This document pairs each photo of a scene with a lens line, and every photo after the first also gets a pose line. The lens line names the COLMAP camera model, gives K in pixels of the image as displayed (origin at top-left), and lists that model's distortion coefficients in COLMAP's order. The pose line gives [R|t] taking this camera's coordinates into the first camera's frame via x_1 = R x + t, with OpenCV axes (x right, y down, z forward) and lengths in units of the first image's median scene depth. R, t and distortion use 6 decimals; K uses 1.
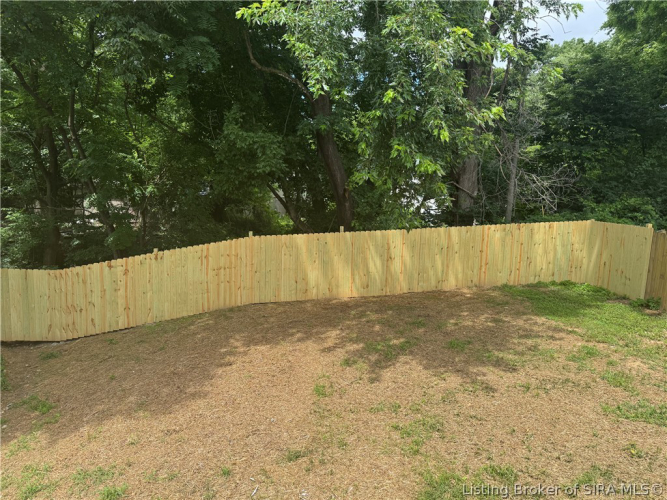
lens RADIAL K [[462.5, 0, 339.1], [0, 462.5, 252.3], [0, 0, 1]] dist [0.042229, -0.048133]
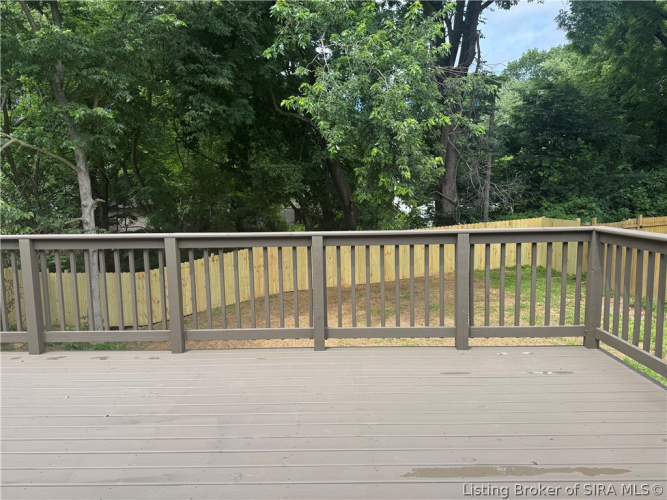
lens RADIAL K [[462.5, 0, 328.1], [0, 462.5, 251.7], [0, 0, 1]] dist [0.042229, -0.048133]
pose [[0.998430, -0.042656, -0.036292, -0.010407], [0.042070, 0.998974, -0.016763, 0.027363], [0.036970, 0.015210, 0.999201, -0.371748]]
